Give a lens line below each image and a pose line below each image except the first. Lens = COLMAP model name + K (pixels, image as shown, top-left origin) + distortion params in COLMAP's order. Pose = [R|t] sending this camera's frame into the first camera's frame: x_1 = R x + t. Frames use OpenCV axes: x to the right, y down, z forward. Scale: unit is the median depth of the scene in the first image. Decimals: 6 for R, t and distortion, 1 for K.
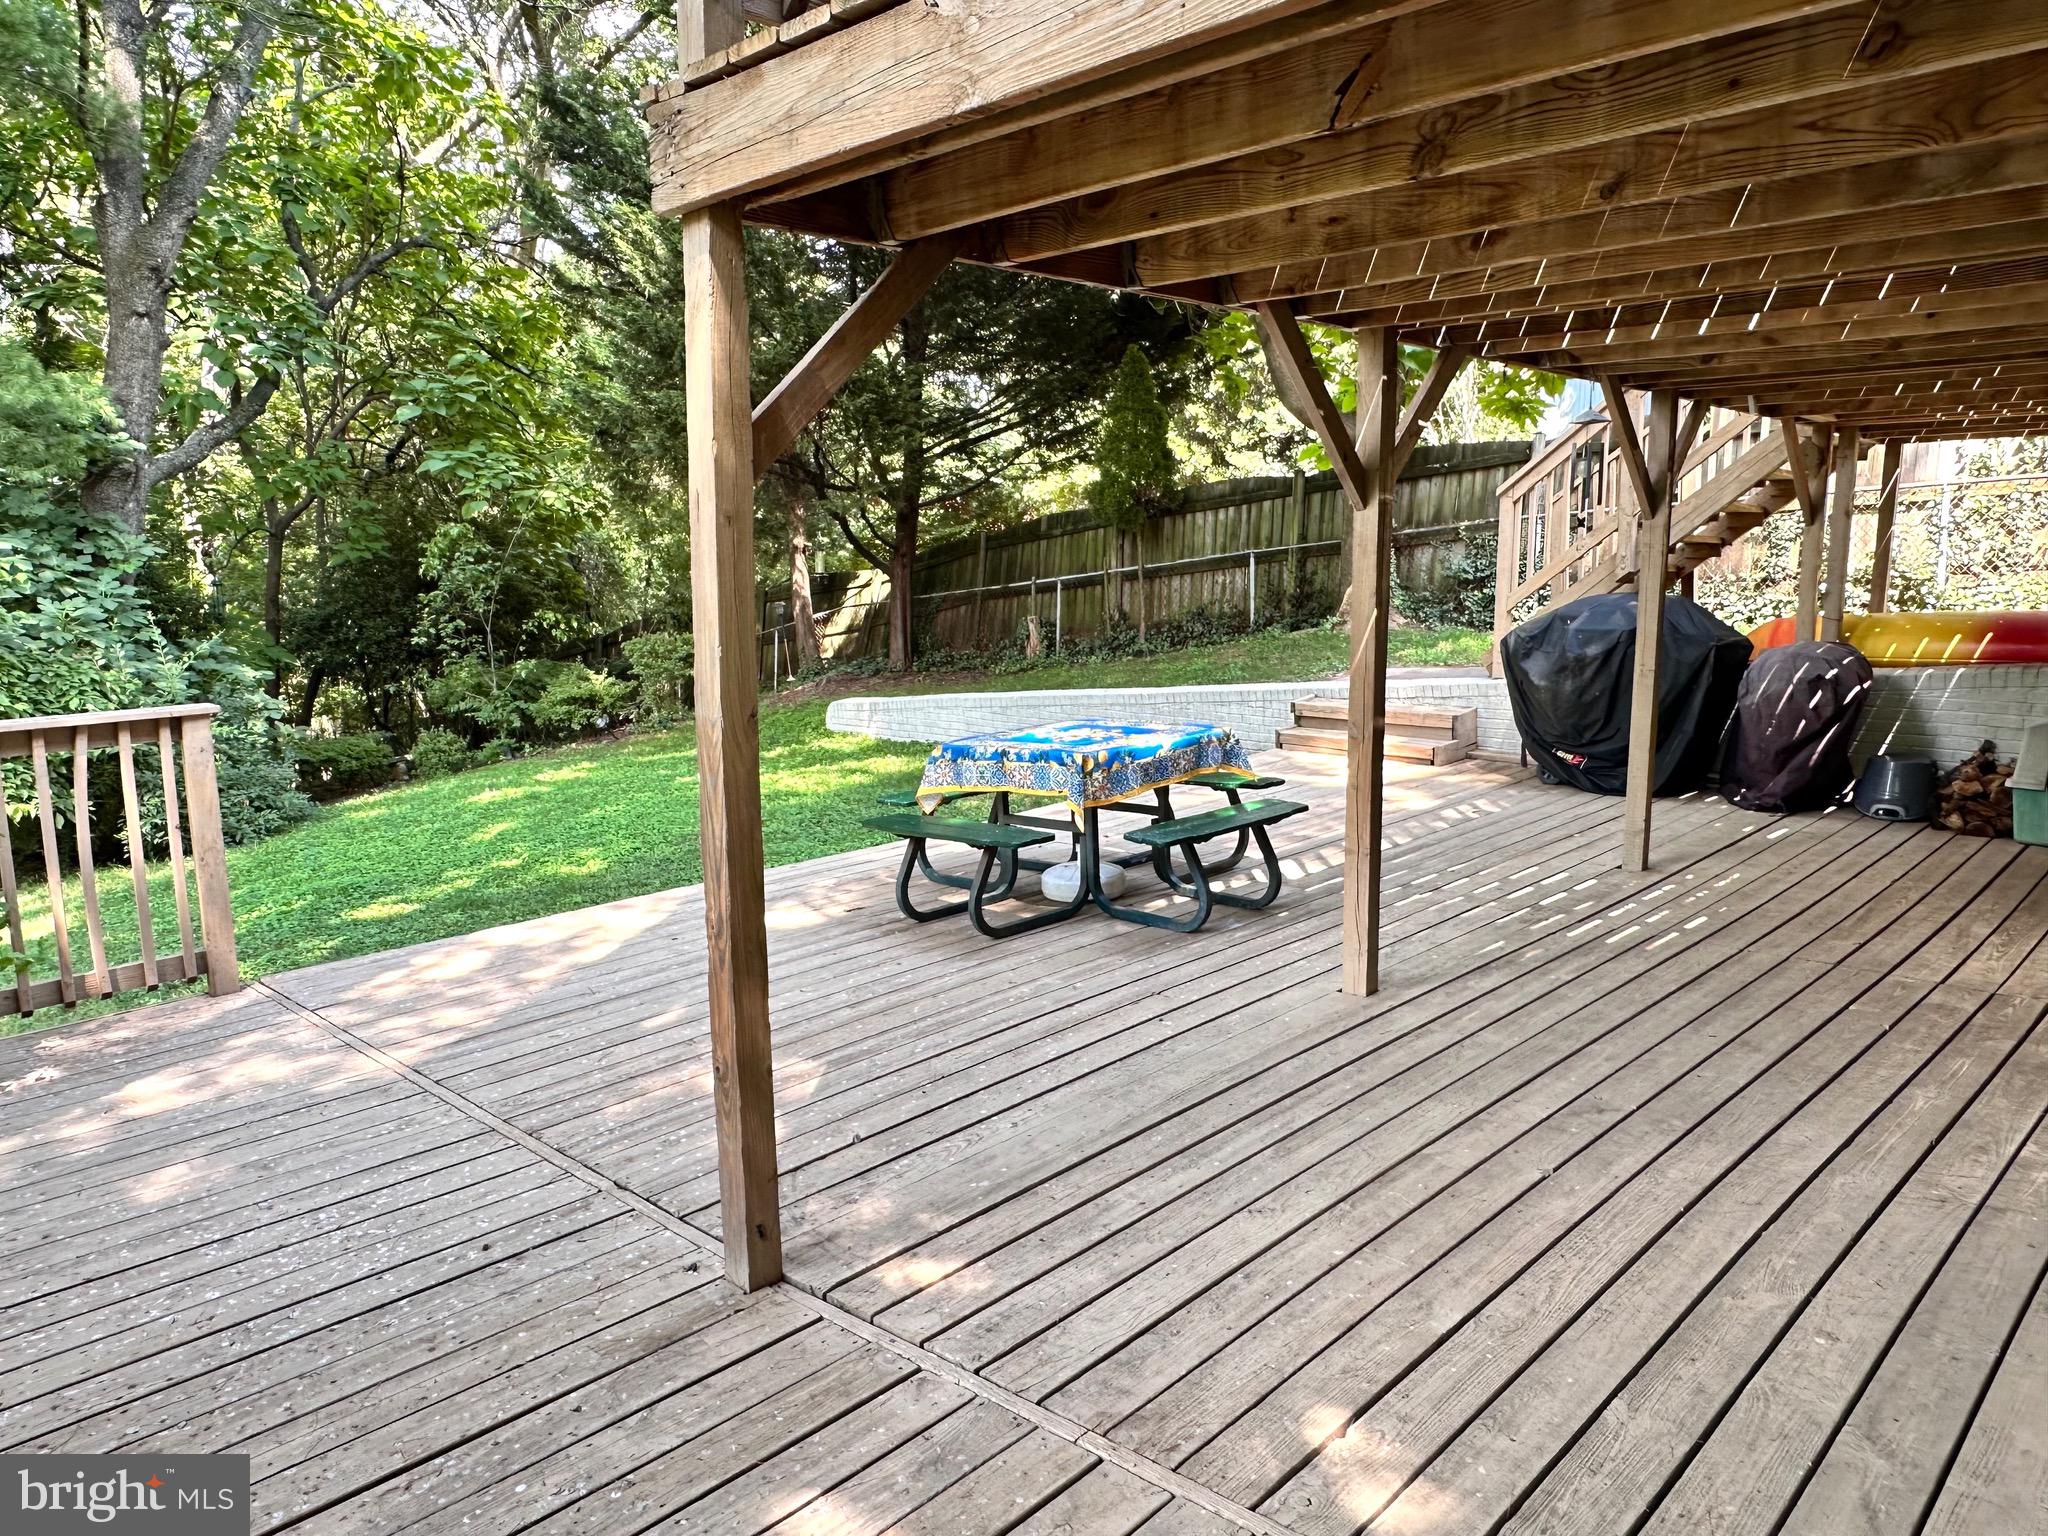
lens RADIAL K [[1403.7, 0, 1020.0], [0, 1403.7, 774.3], [0, 0, 1]] dist [0.003337, -0.001780]
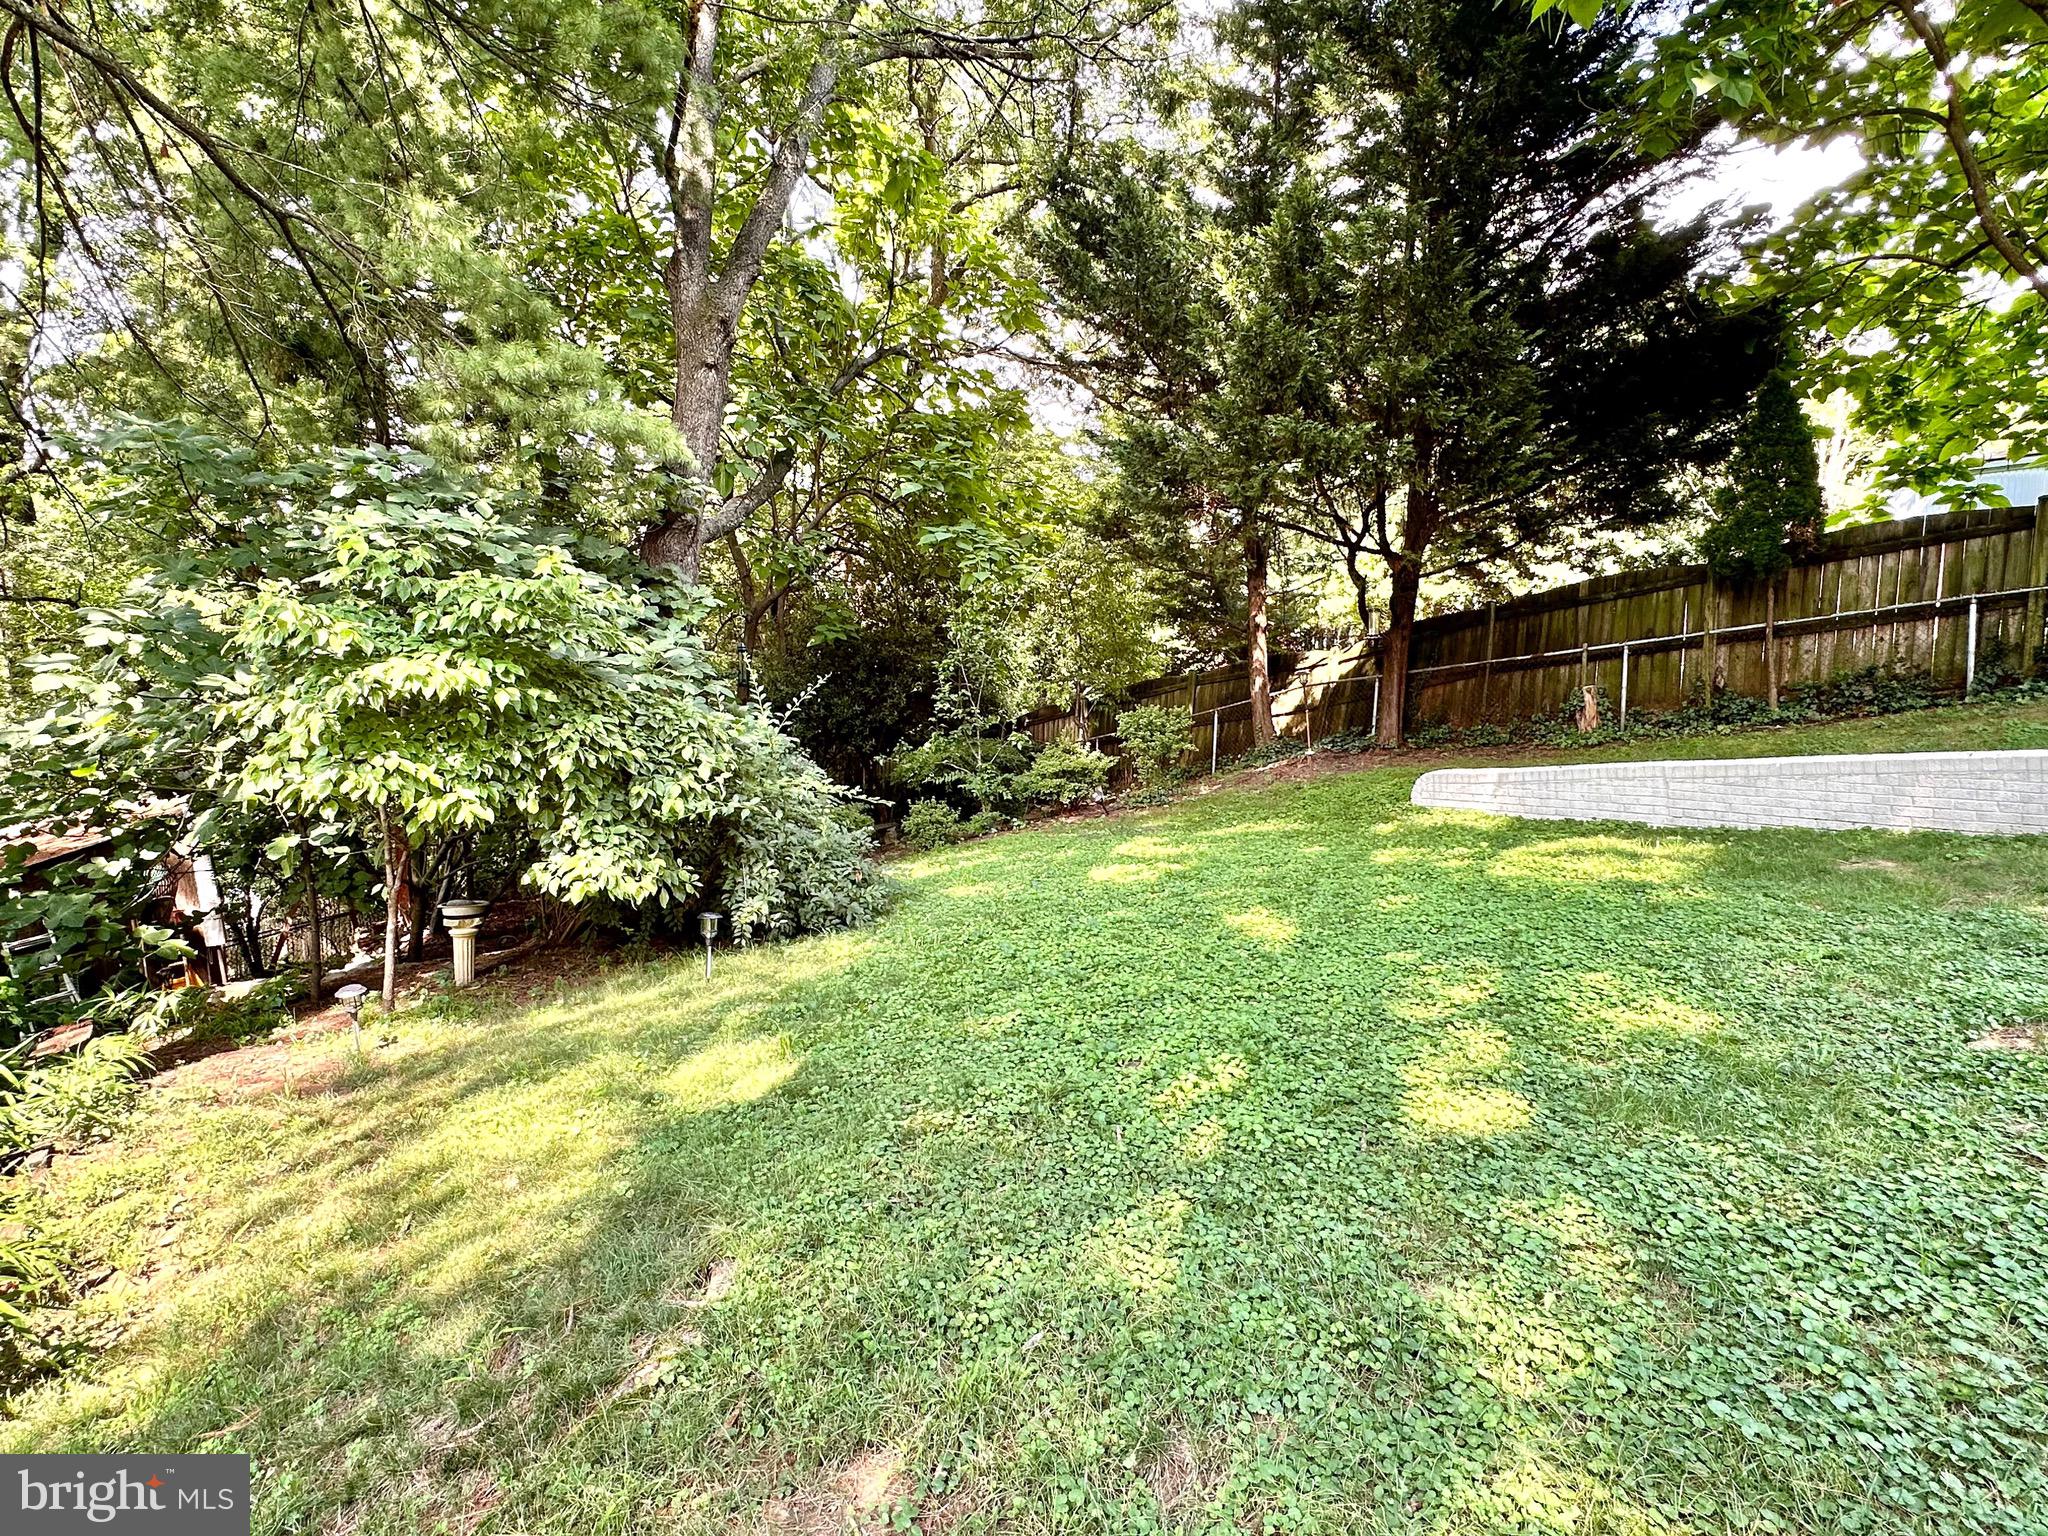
lens RADIAL K [[1041.9, 0, 1003.7], [0, 1041.9, 775.5], [0, 0, 1]] dist [-0.029475, 0.002214]
pose [[0.989891, 0.011838, -0.141333, -0.305551], [-0.021813, 0.997362, -0.069238, 0.000005], [0.140141, 0.071621, 0.987538, 0.328379]]
